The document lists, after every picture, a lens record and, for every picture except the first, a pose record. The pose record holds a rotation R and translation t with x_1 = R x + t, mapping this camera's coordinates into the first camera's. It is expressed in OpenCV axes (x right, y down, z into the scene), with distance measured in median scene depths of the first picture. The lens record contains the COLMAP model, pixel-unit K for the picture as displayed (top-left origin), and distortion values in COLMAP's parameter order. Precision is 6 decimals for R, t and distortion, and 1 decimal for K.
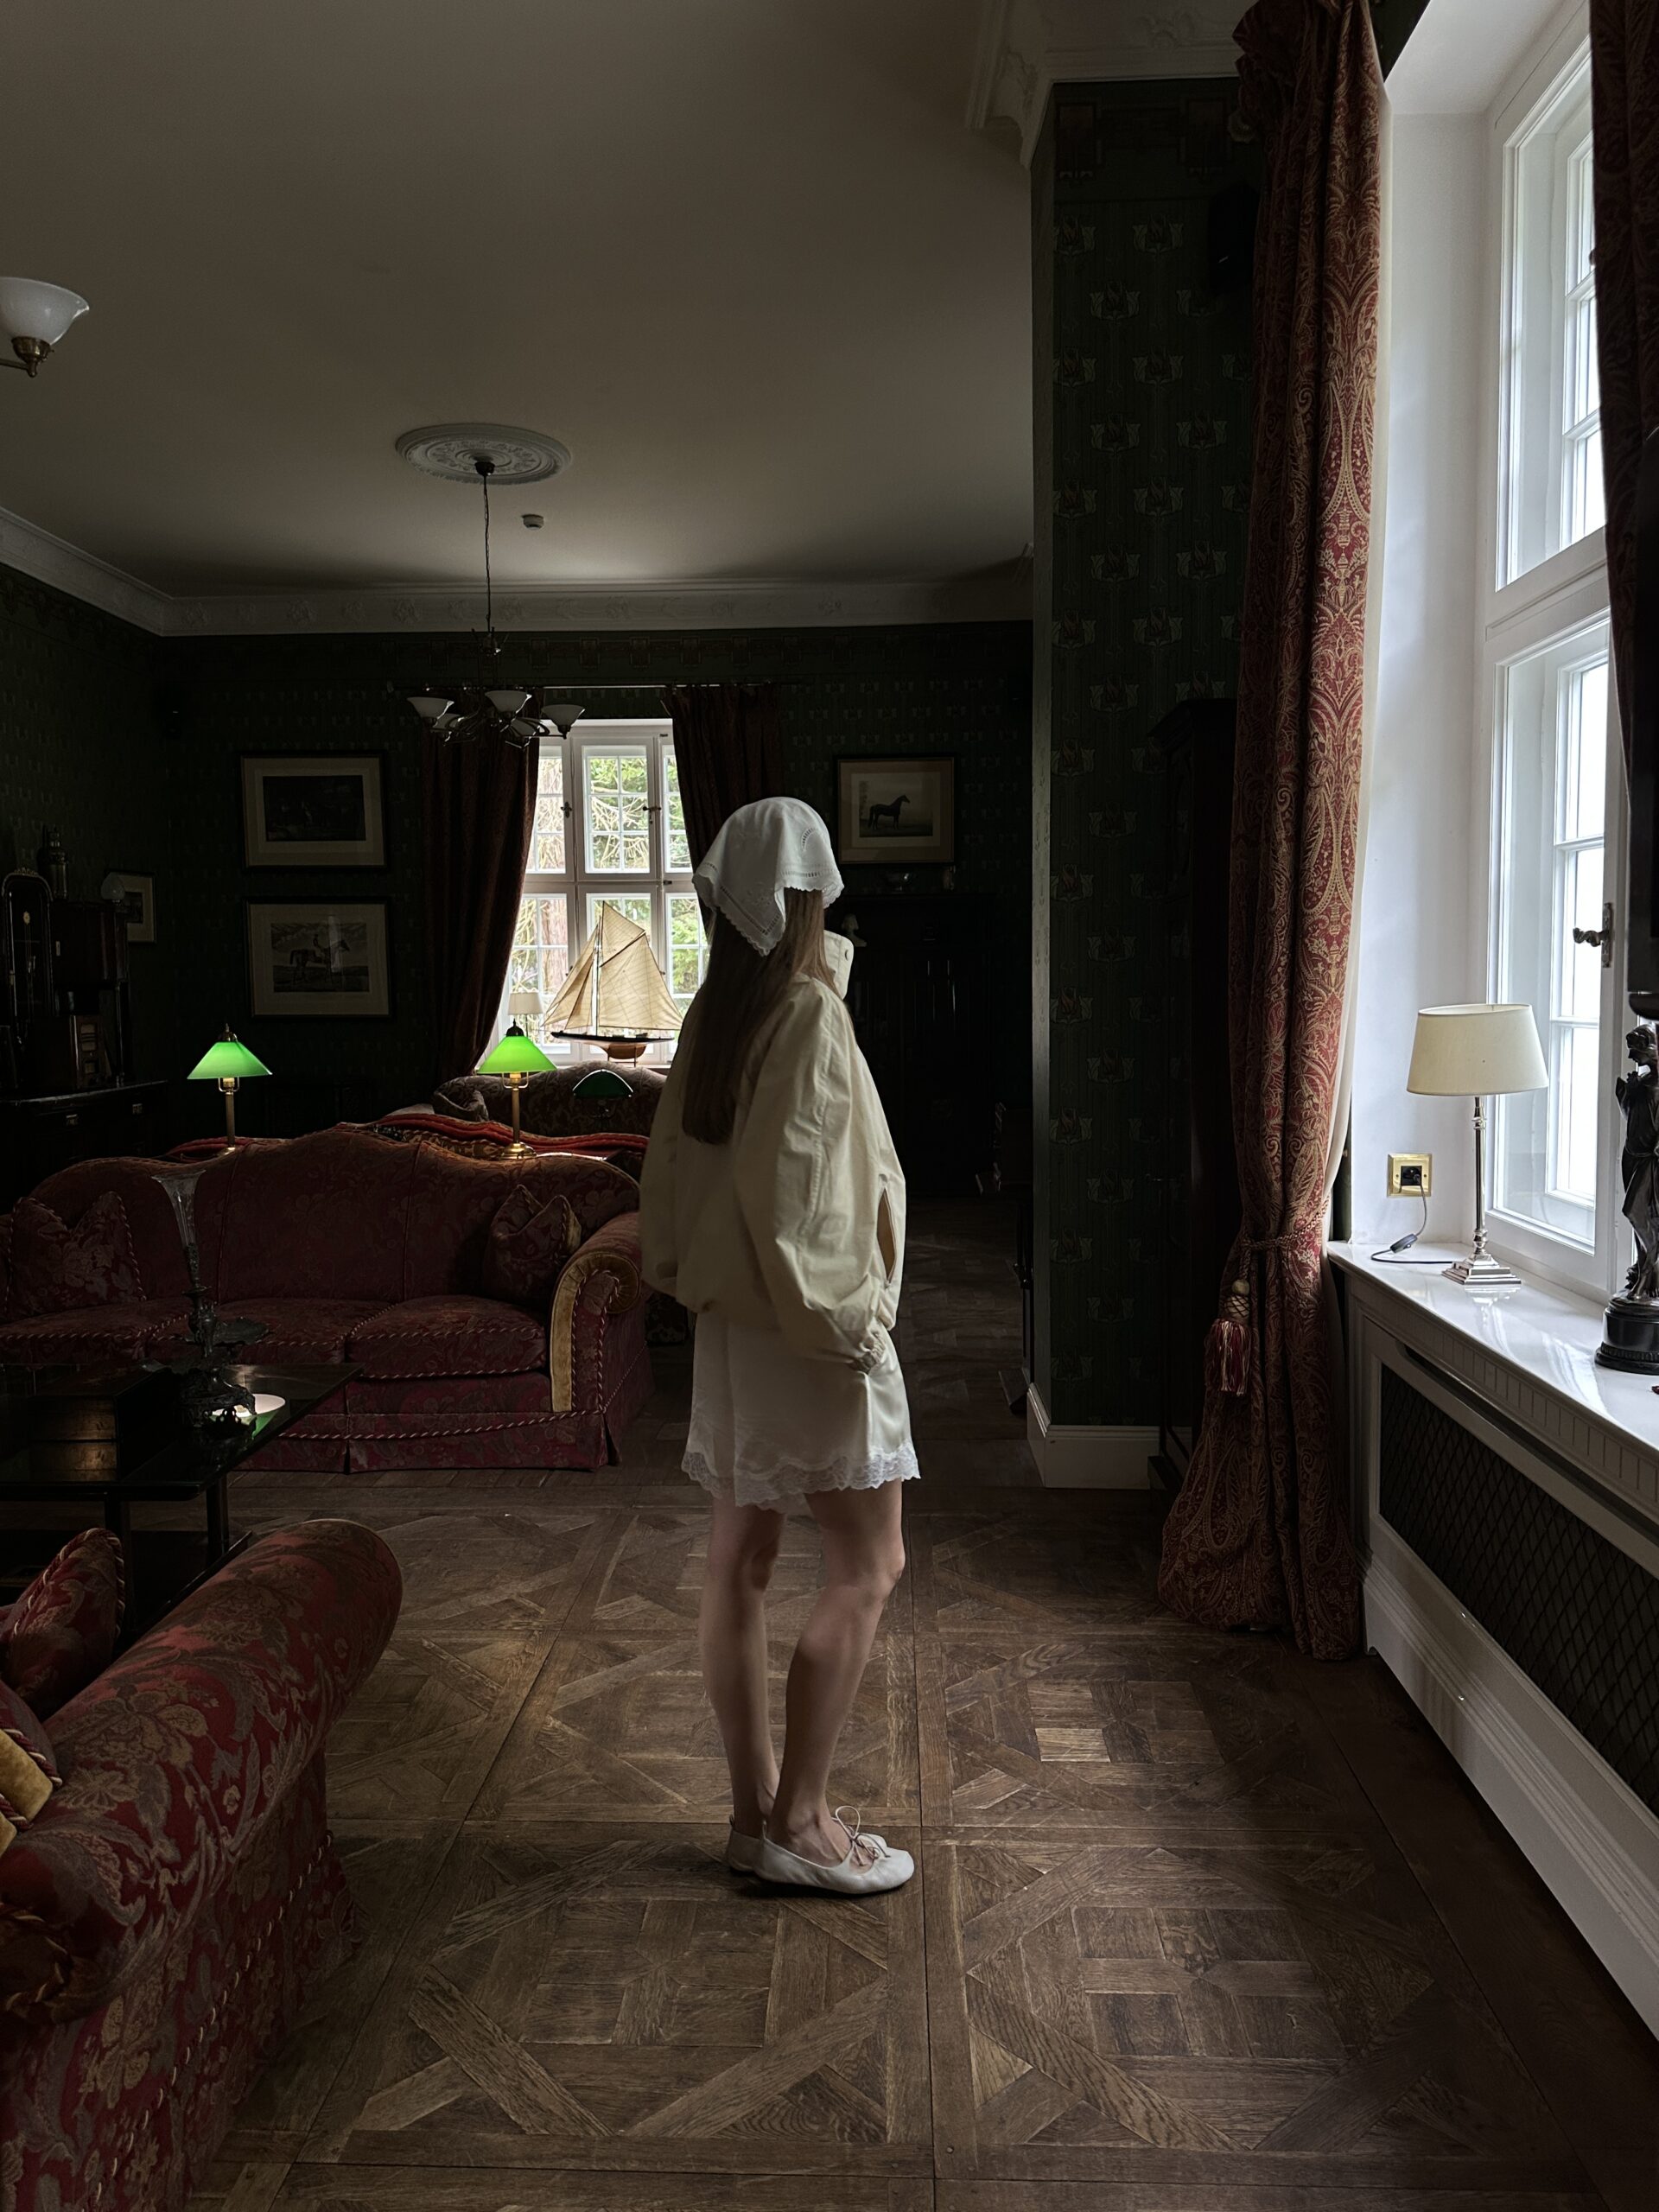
lens RADIAL K [[1535.2, 0, 821.1], [0, 1535.2, 1088.9], [0, 0, 1]] dist [0.074036, 0.000108]
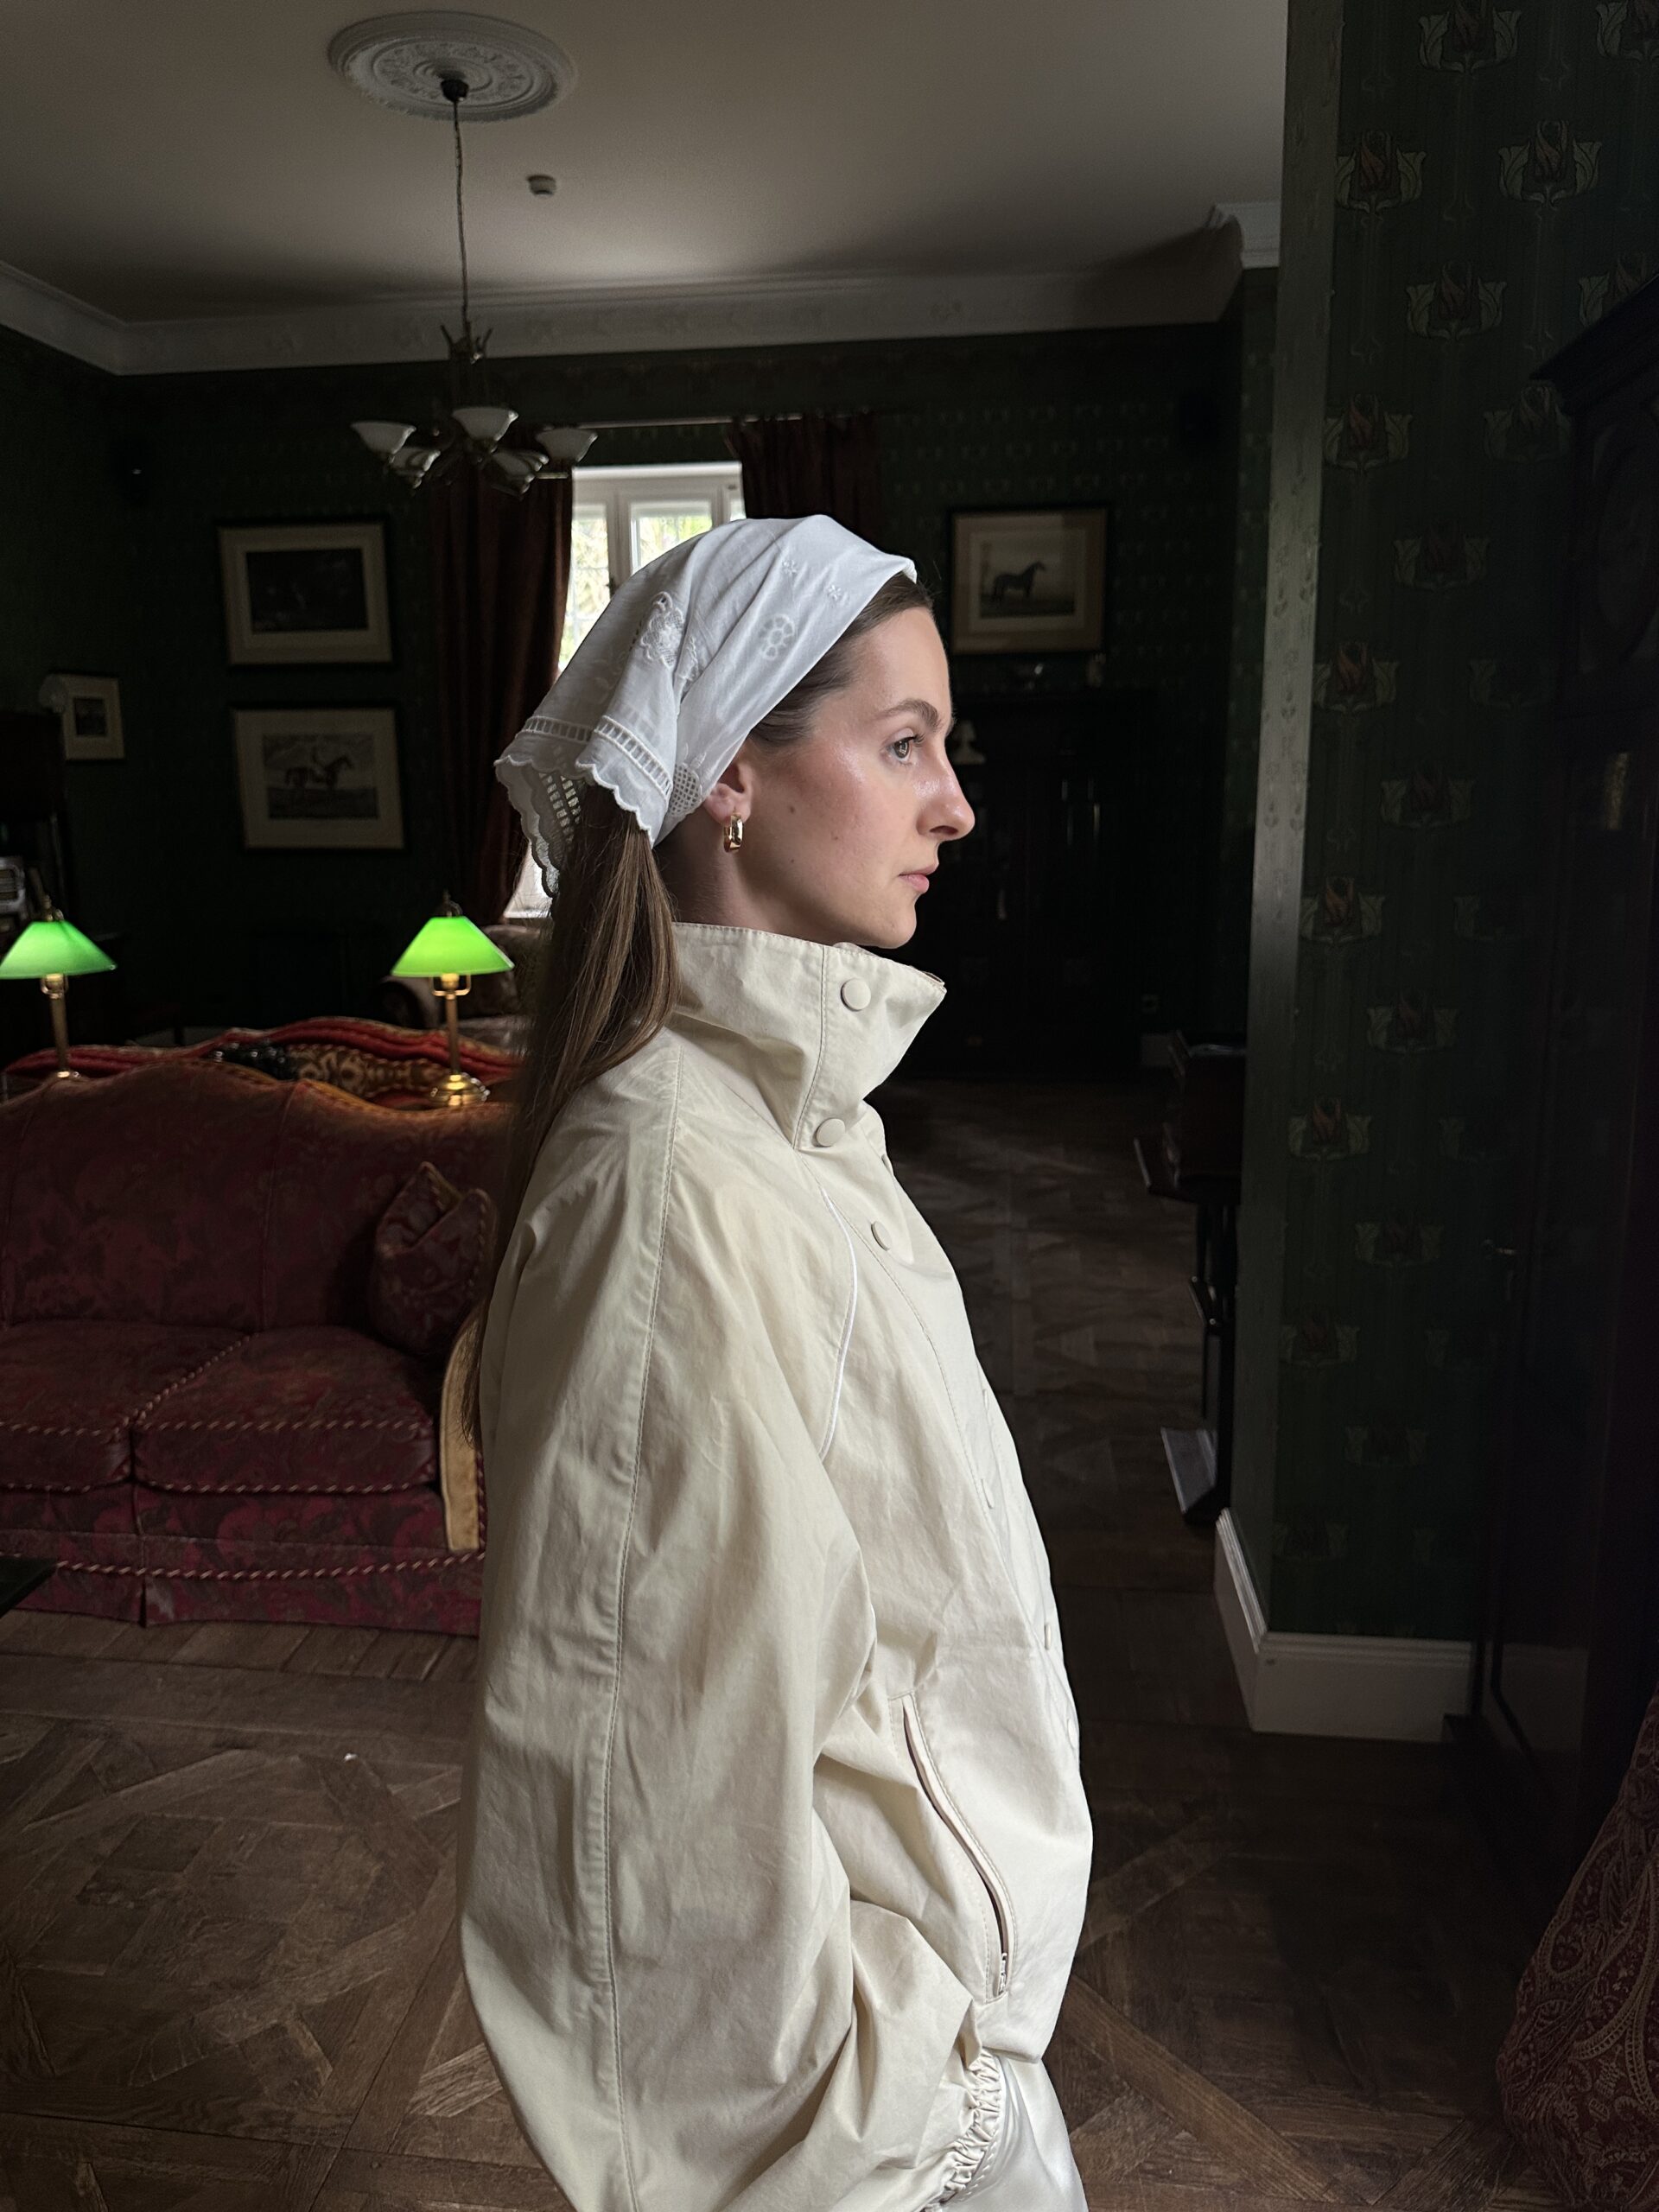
lens RADIAL K [[1568.5, 0, 813.3], [0, 1568.5, 1101.1], [0, 0, 1]] dist [0.030844, -0.057090]
pose [[0.996576, 0.014932, -0.081320, 0.016572], [-0.004320, 0.991617, 0.129140, -0.040876], [0.082566, -0.128346, 0.988286, 0.303089]]
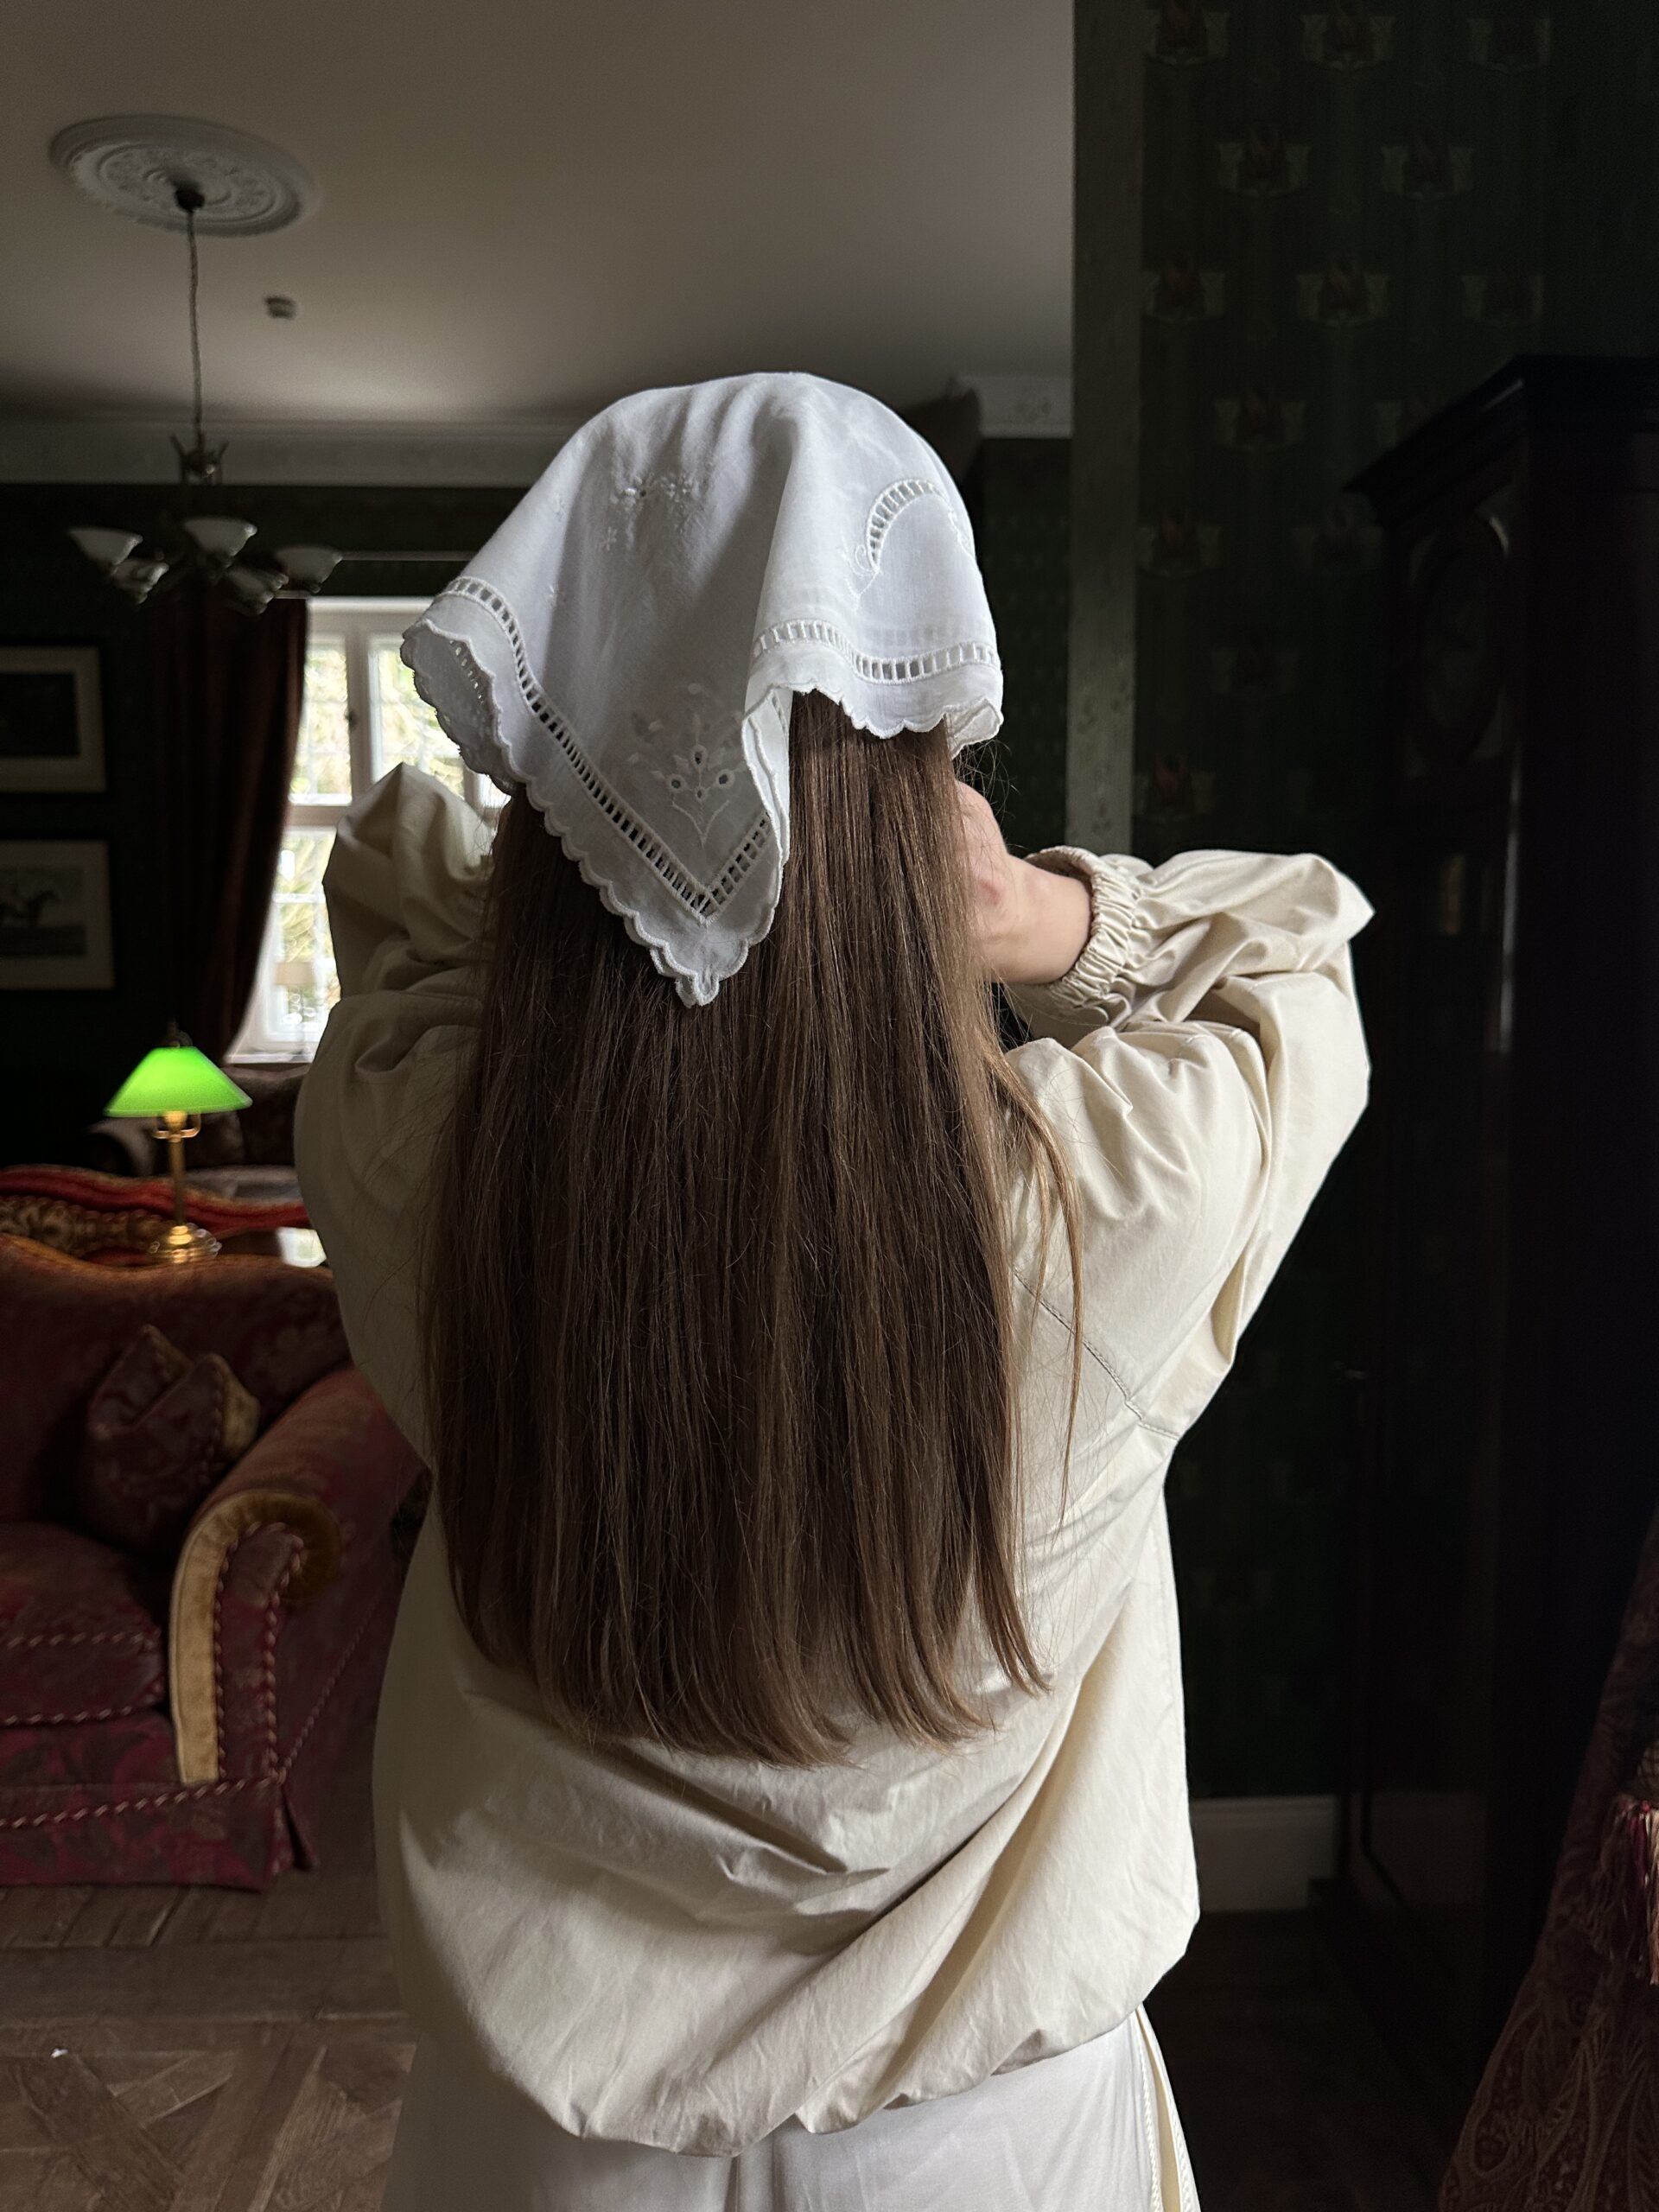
lens RADIAL K [[1596.9, 0, 832.6], [0, 1596.9, 1116.0], [0, 0, 1]] dist [-0.042656, 0.025646]
pose [[0.995671, -0.004143, 0.092851, -0.000449], [0.000195, 0.999097, 0.042493, -0.032358], [-0.092943, -0.042291, 0.994773, 0.336264]]
